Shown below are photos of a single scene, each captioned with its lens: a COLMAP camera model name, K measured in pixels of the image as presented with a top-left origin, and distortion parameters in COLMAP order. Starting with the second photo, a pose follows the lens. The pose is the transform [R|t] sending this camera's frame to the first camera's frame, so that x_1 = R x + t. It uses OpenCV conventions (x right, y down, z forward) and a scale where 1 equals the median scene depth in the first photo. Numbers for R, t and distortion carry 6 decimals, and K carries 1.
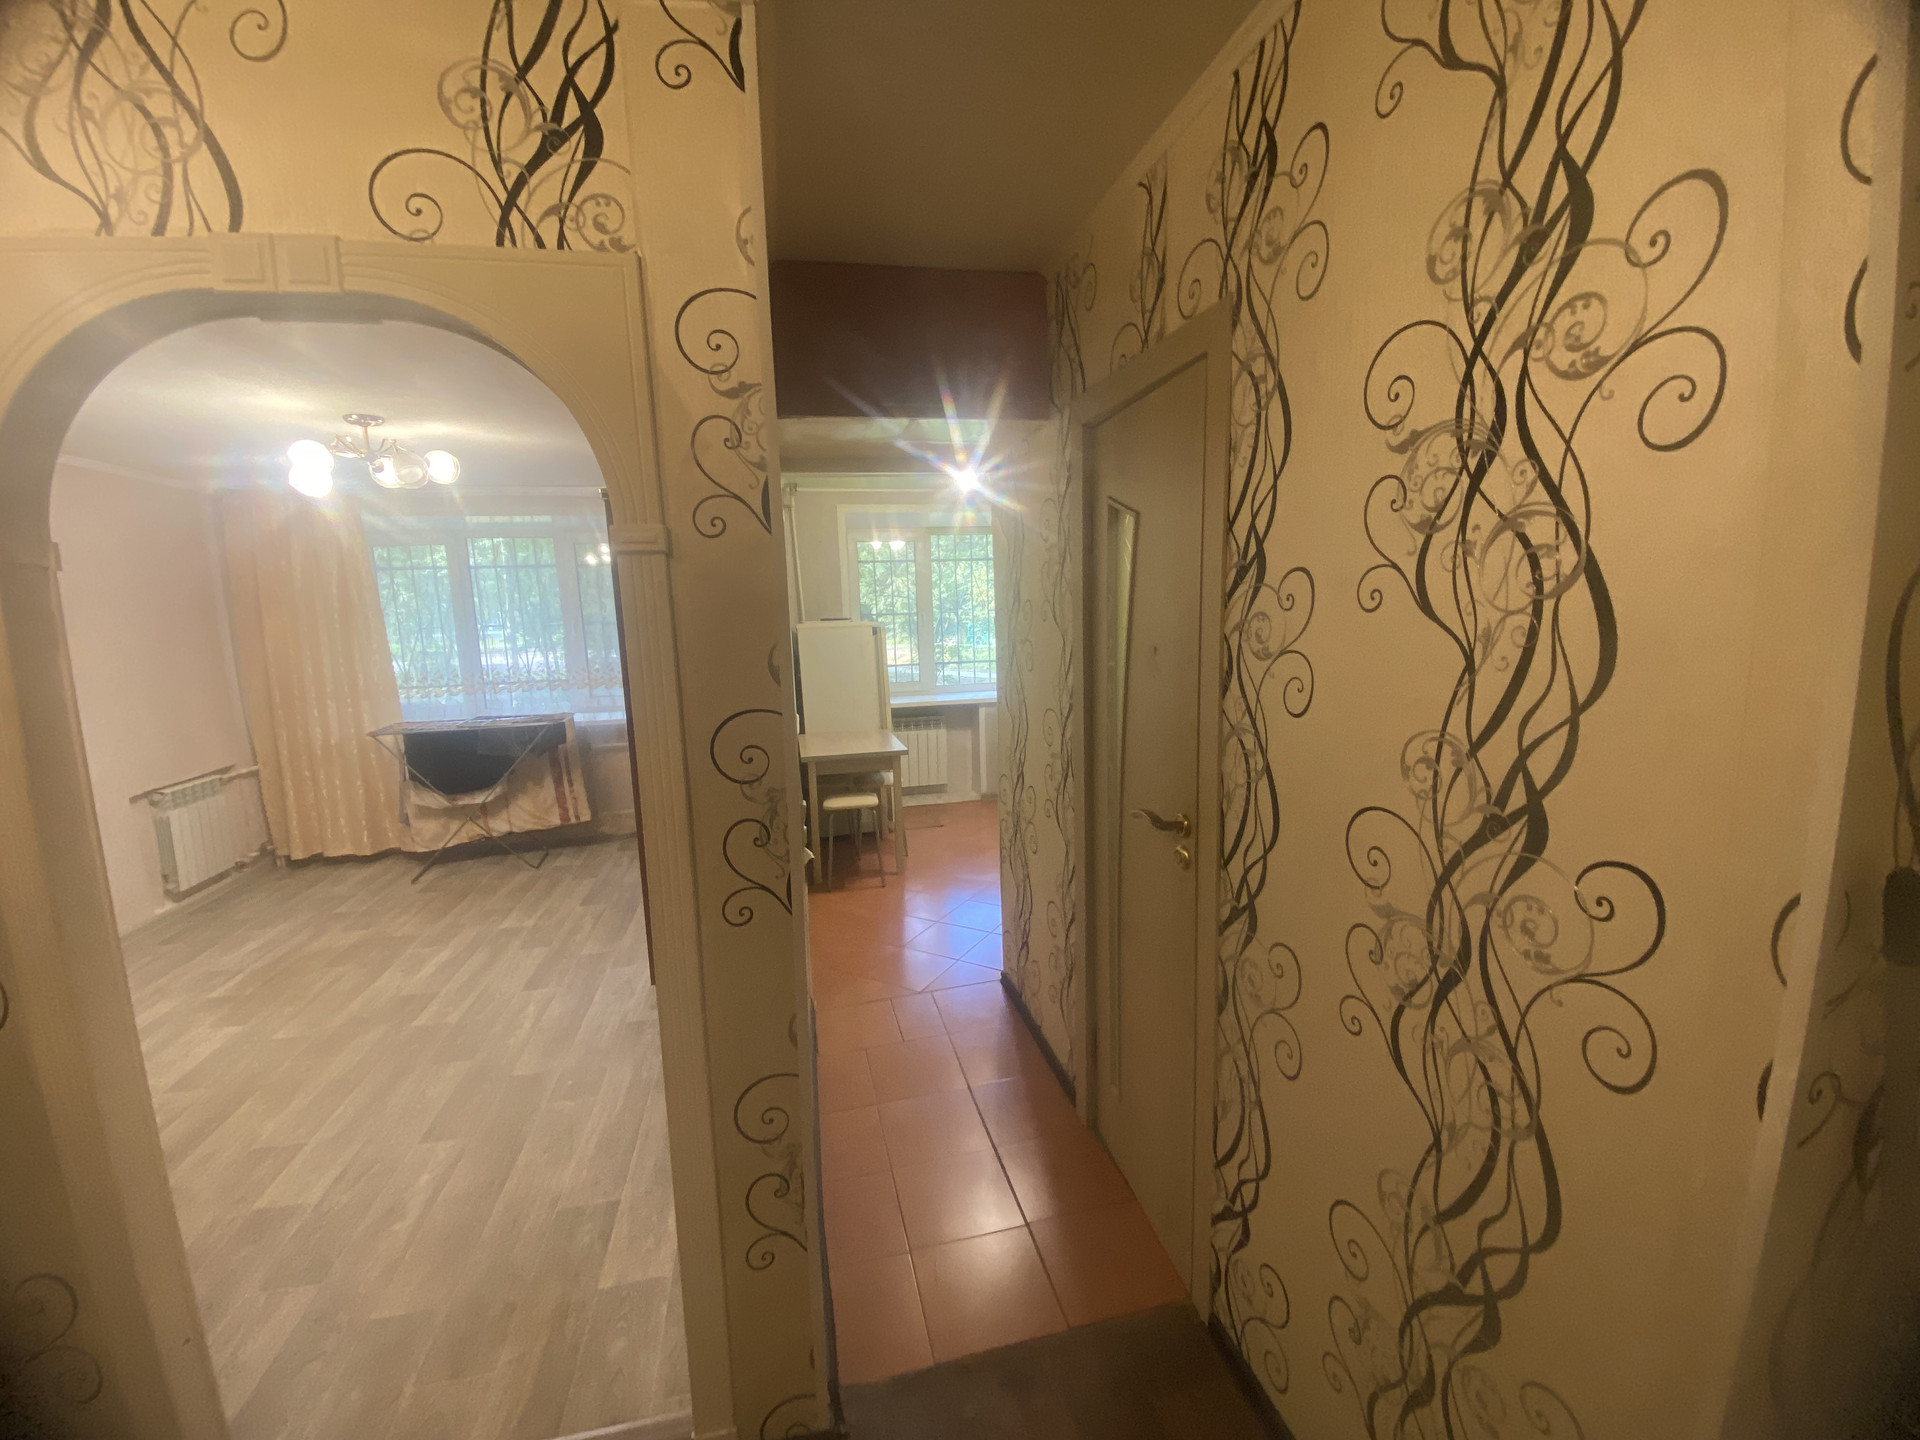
lens RADIAL K [[792.7, 0, 960.0], [0, 792.7, 720.0], [0, 0, 1]] dist [-0.023161, 0.000276]
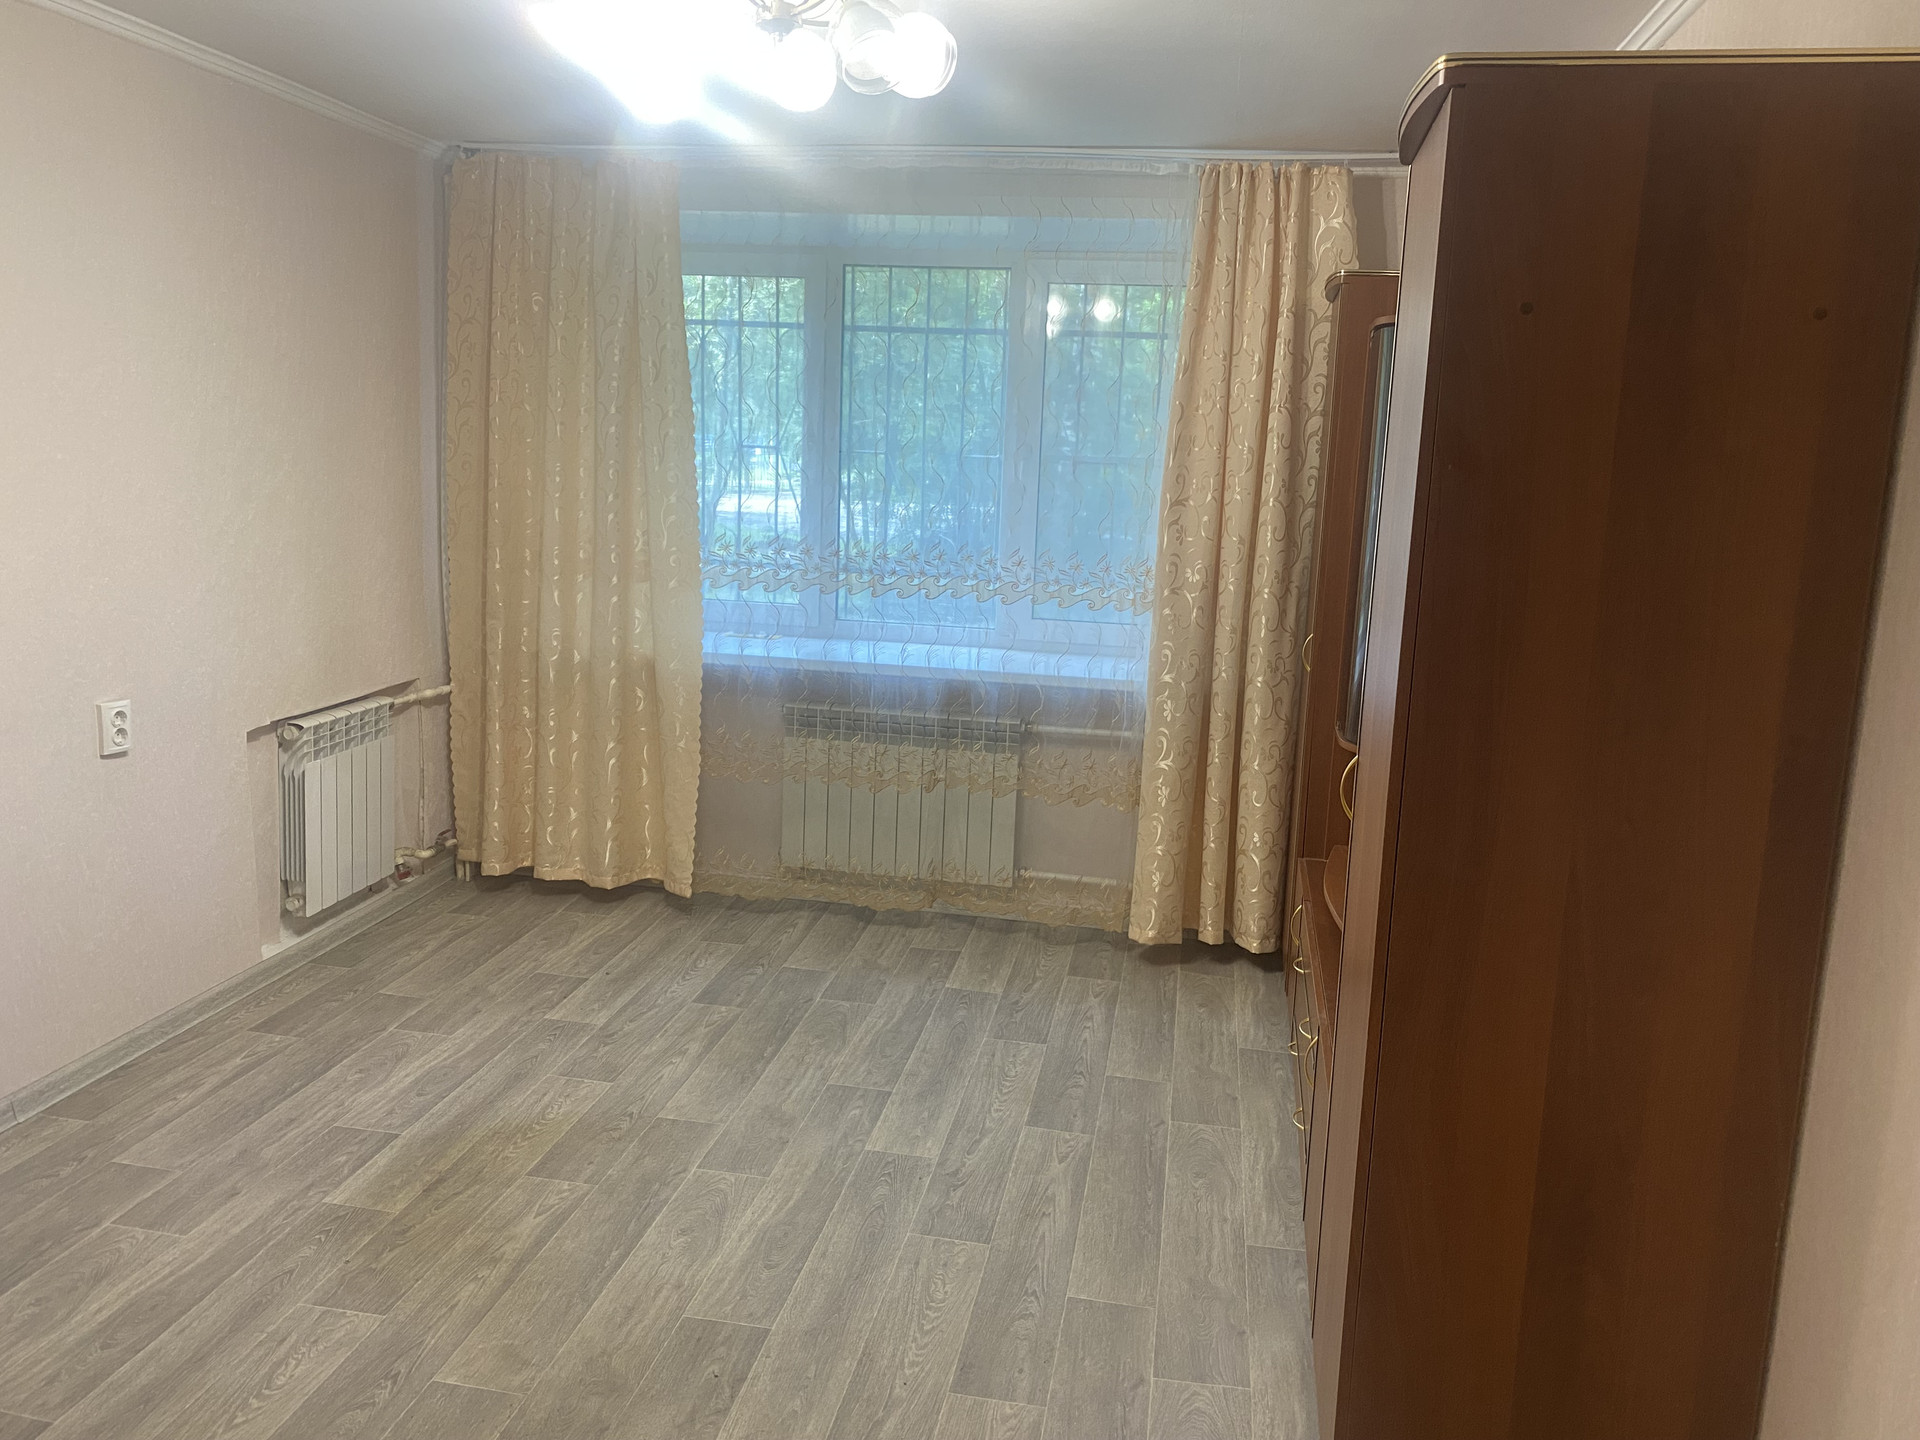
lens RADIAL K [[1522.3, 0, 960.0], [0, 1522.3, 720.0], [0, 0, 1]] dist [0.005629, 0.002152]
pose [[0.913829, 0.140506, -0.381018, -0.223435], [-0.128776, 0.990077, 0.056250, -0.021647], [0.385141, -0.002337, 0.922855, 0.213516]]
